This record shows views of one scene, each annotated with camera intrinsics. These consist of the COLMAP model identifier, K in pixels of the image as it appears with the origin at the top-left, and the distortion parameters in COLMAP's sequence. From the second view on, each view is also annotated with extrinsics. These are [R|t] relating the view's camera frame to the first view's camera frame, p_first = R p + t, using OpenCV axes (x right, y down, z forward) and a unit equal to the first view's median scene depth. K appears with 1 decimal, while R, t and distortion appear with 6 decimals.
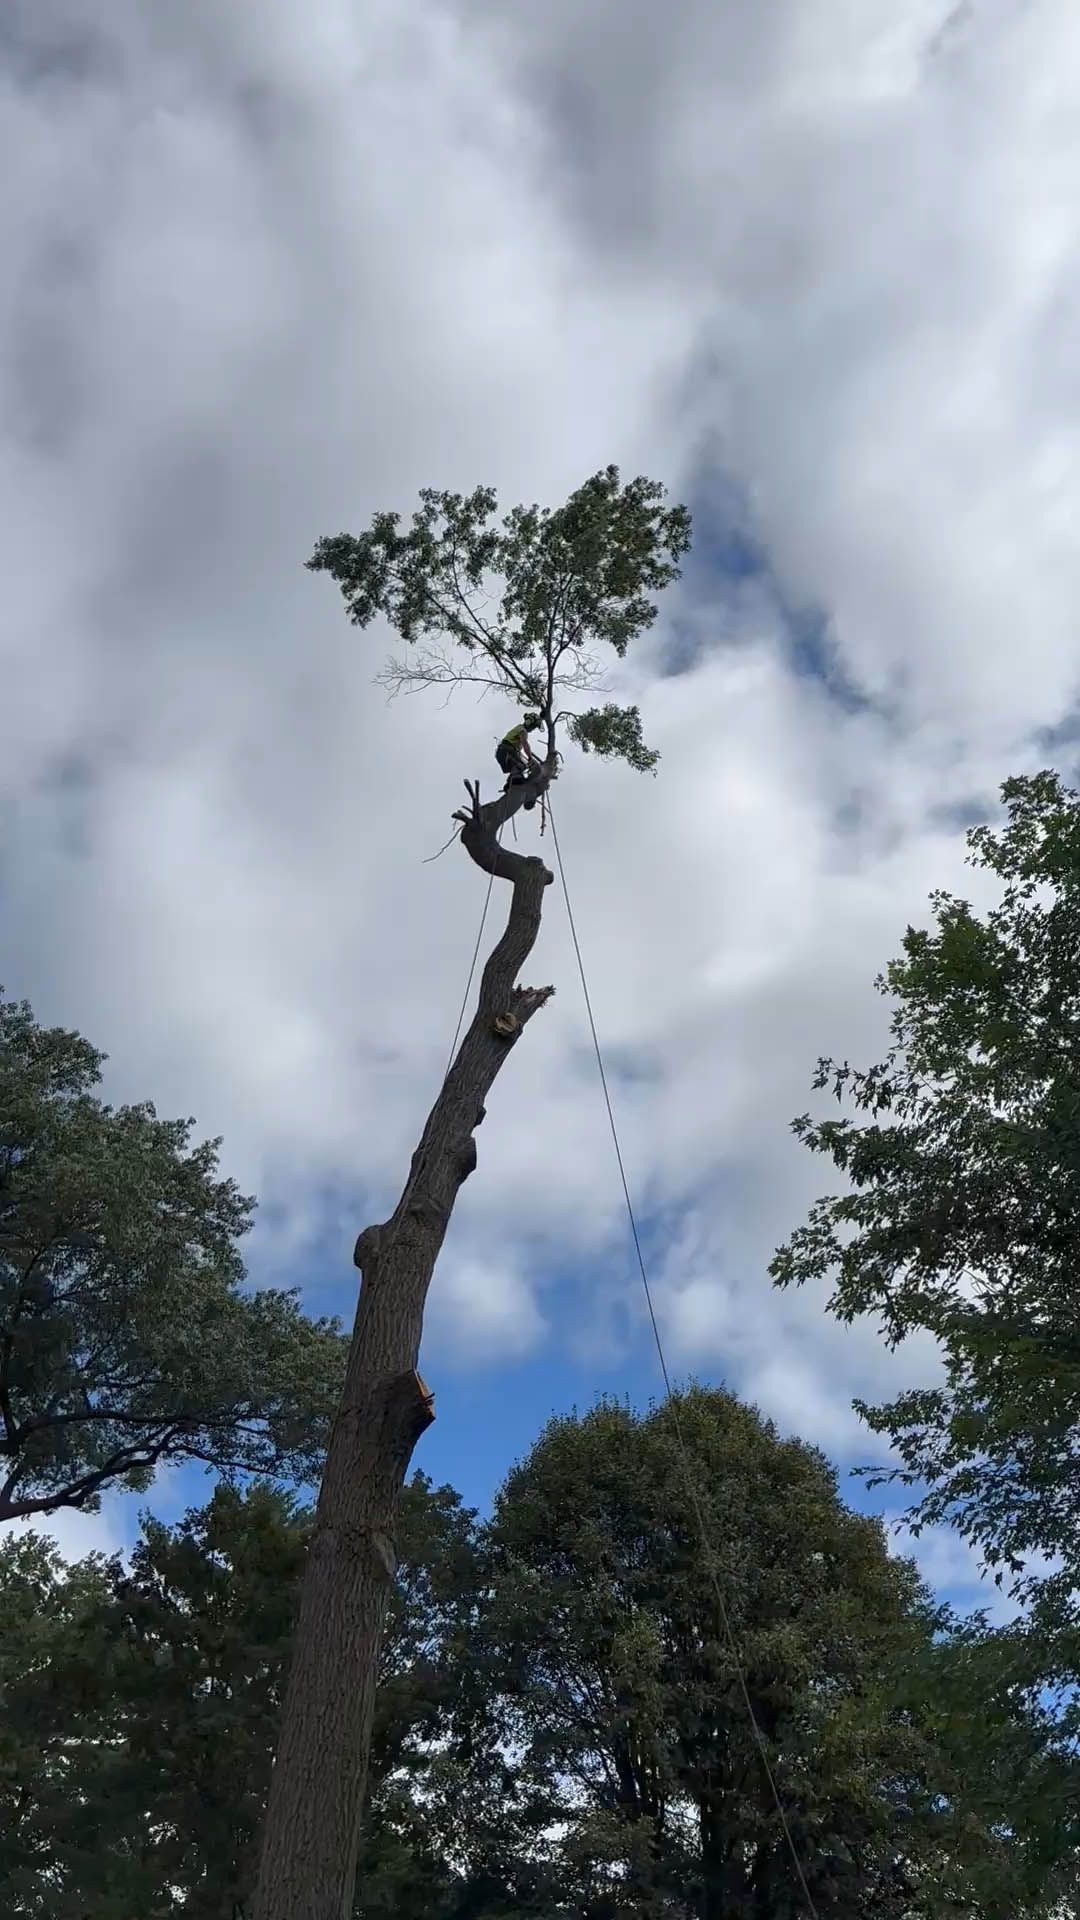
lens RADIAL K [[1425.3, 0, 540.0], [0, 1425.3, 960.0], [0, 0, 1]] dist [0.074103, -0.159959]
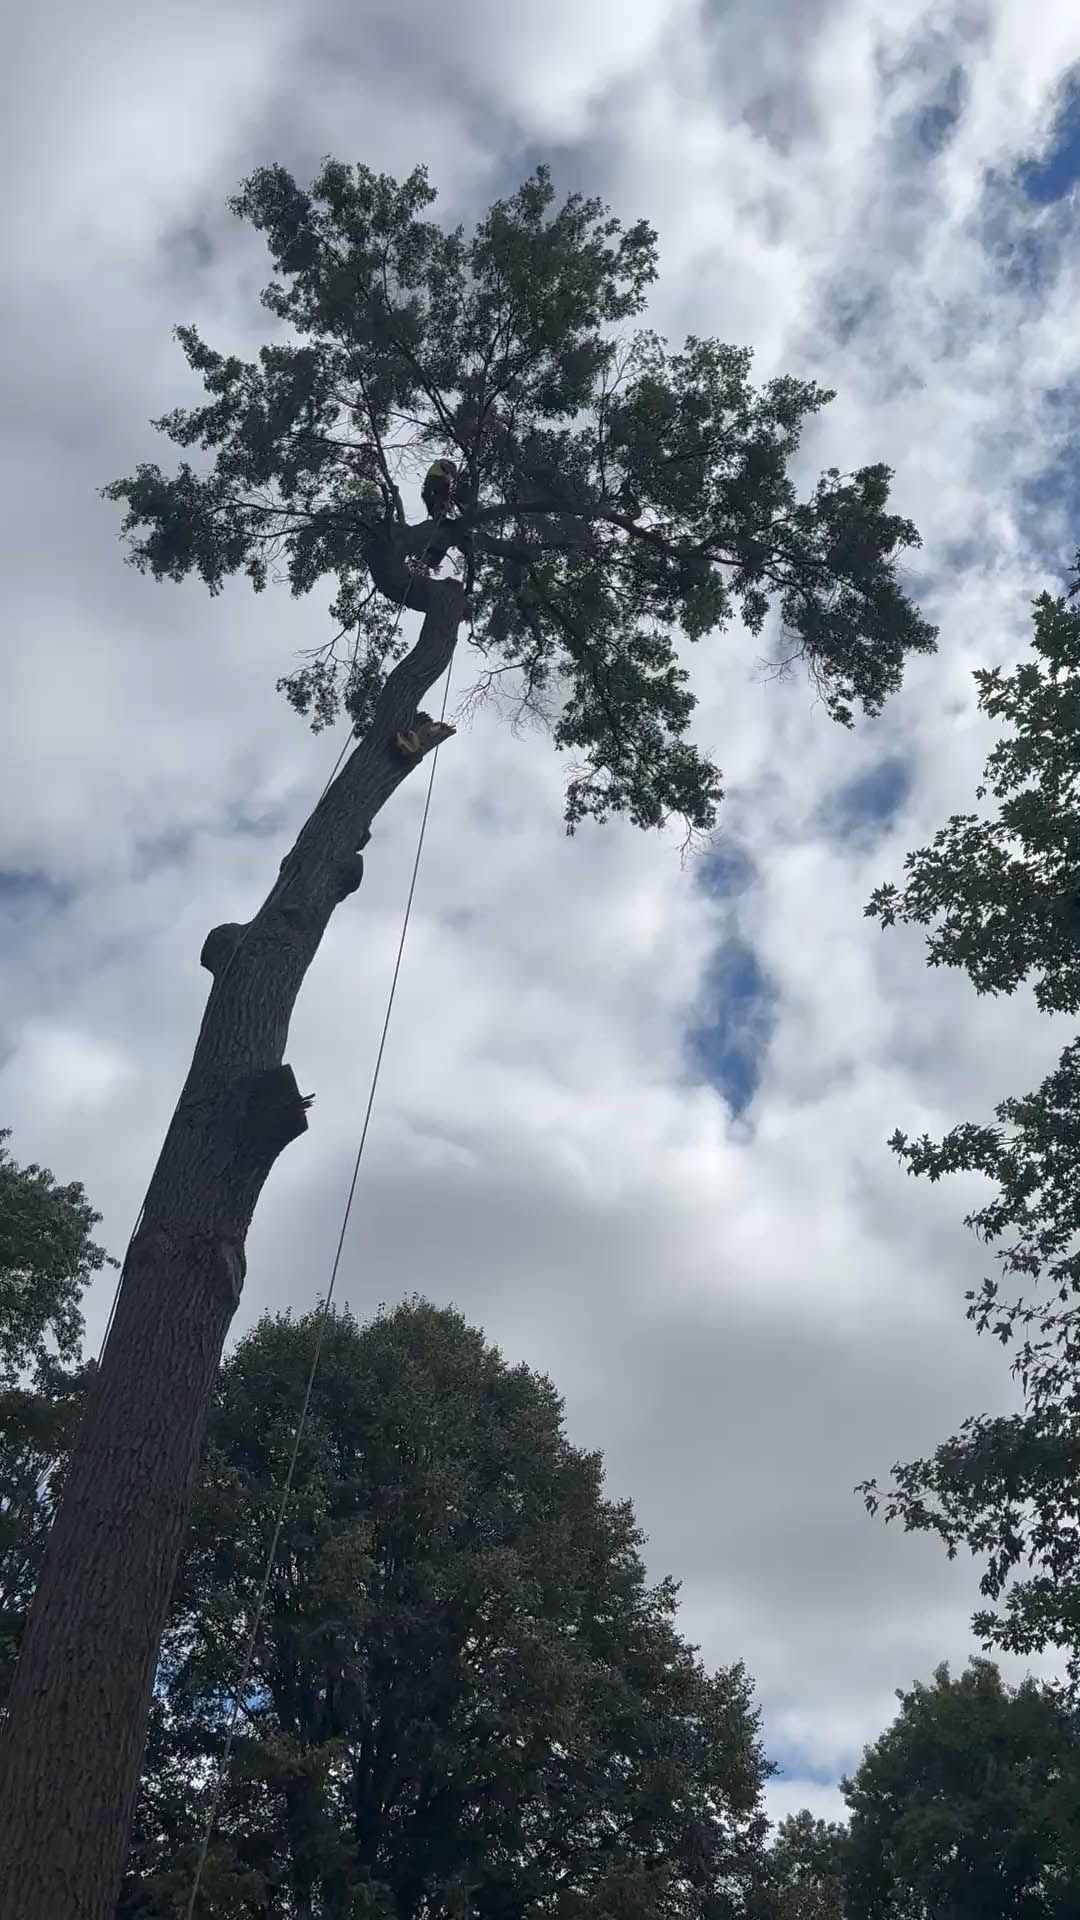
lens RADIAL K [[1425.3, 0, 540.0], [0, 1425.3, 960.0], [0, 0, 1]] dist [0.074103, -0.159959]
pose [[0.957311, 0.171049, 0.233018, -0.152747], [-0.163510, 0.985199, -0.051444, 0.249630], [-0.238369, 0.011147, 0.971111, 0.192296]]
